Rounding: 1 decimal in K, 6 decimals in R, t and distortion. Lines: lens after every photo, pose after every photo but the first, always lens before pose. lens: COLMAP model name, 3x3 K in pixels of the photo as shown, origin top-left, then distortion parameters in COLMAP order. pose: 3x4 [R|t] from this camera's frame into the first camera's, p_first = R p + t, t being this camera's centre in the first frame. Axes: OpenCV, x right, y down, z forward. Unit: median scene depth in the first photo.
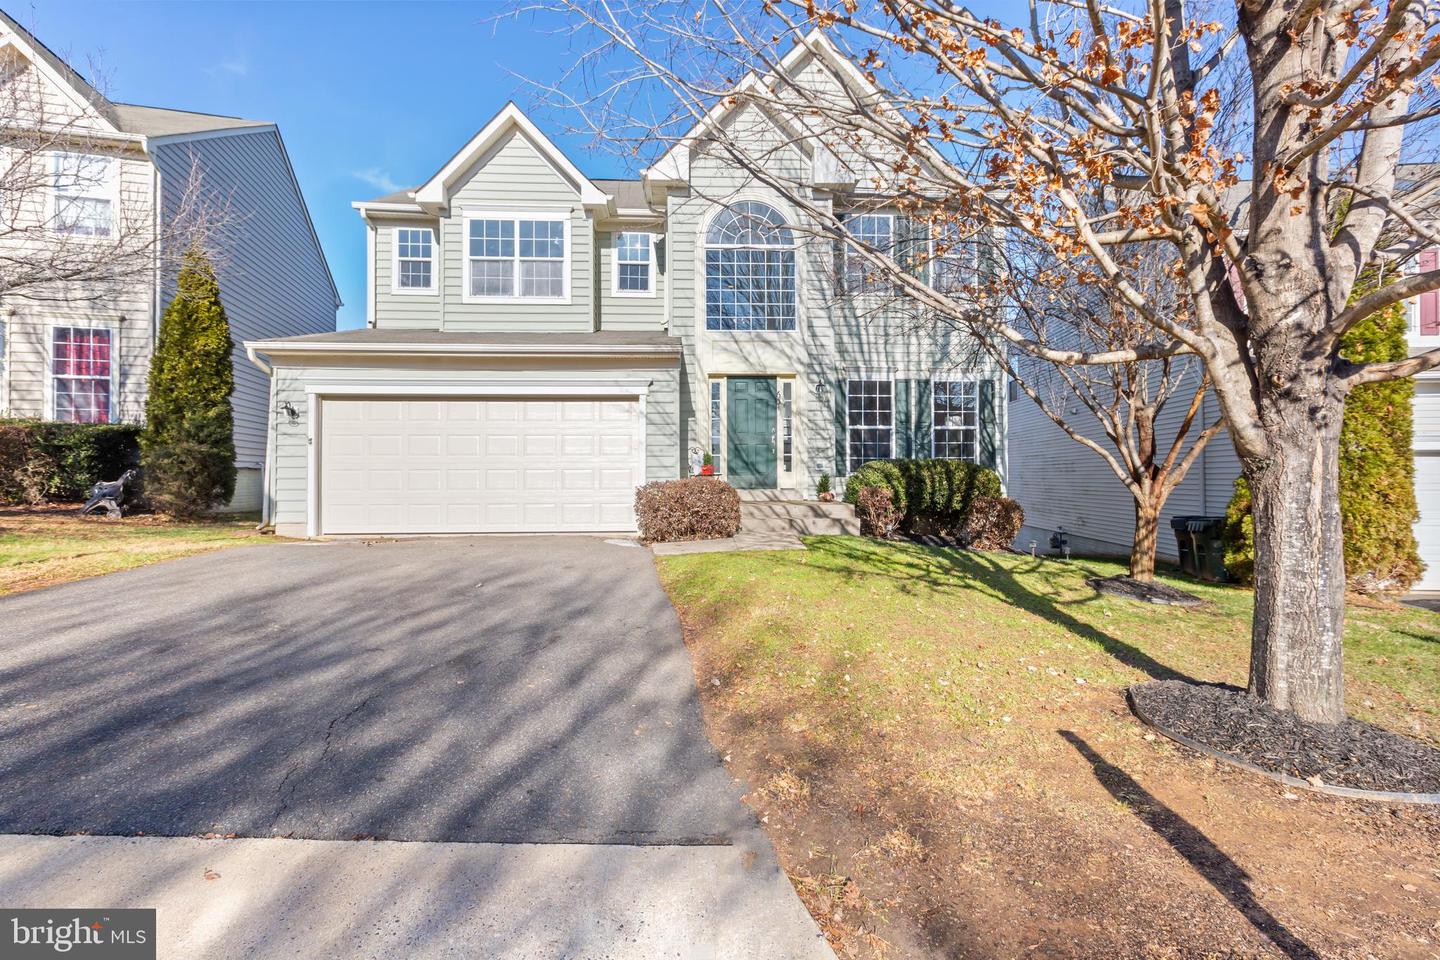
lens RADIAL K [[638.7, 0, 720.0], [0, 638.7, 480.0], [0, 0, 1]] dist [-0.000723, -0.000280]
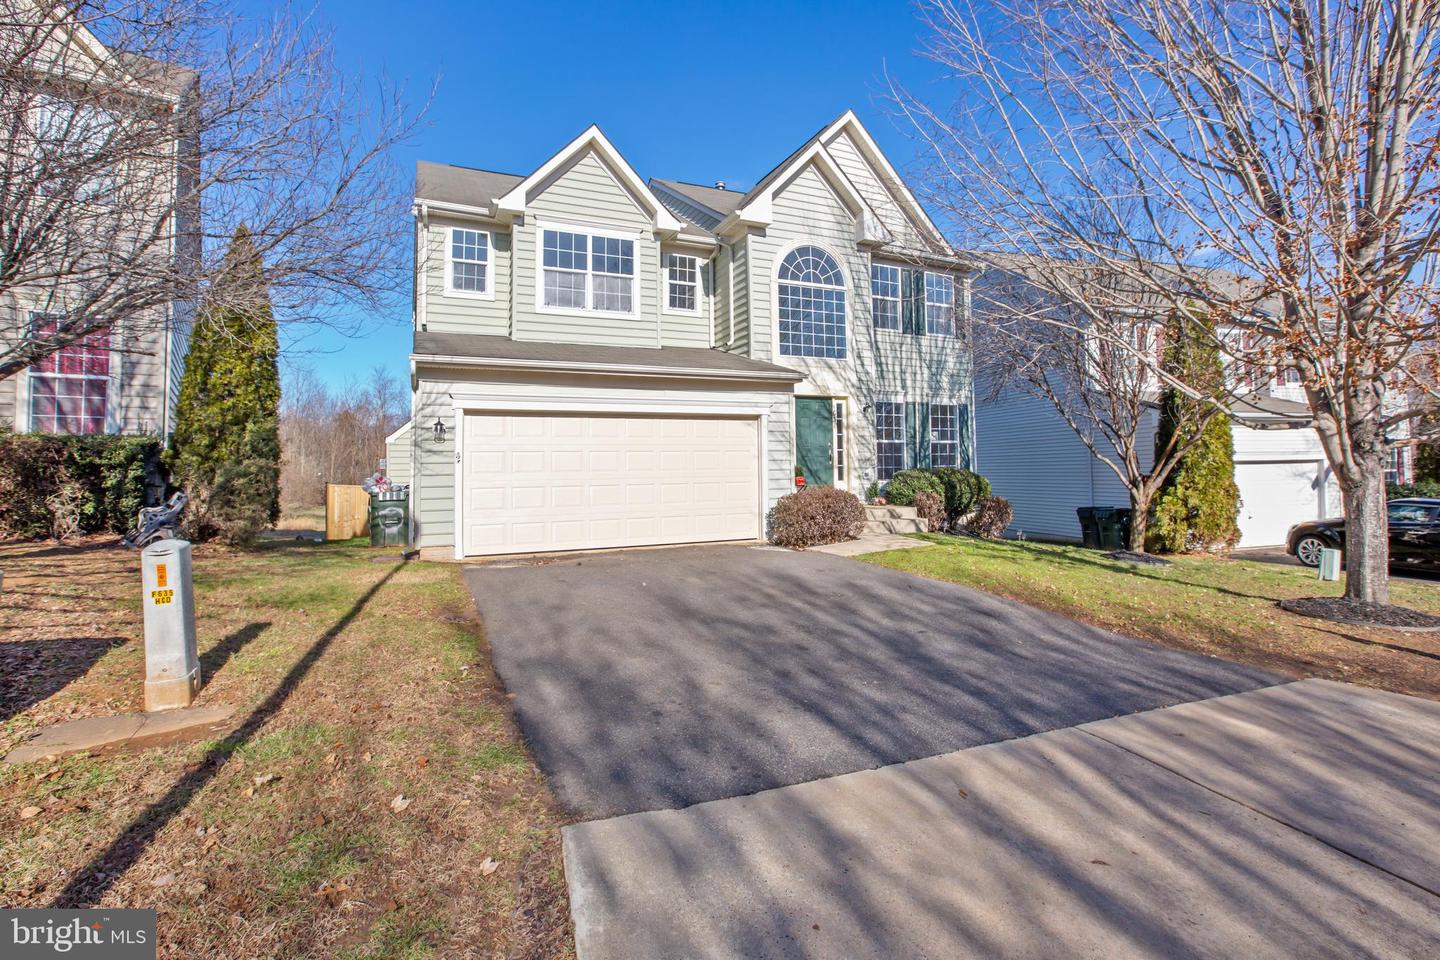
lens RADIAL K [[682.5, 0, 721.1], [0, 682.5, 449.4], [0, 0, 1]] dist [-0.046943, 0.000287]
pose [[0.929806, -0.000357, 0.368050, -0.537799], [0.014728, 0.999235, -0.036238, -0.027192], [-0.367755, 0.039115, 0.929100, -0.062197]]
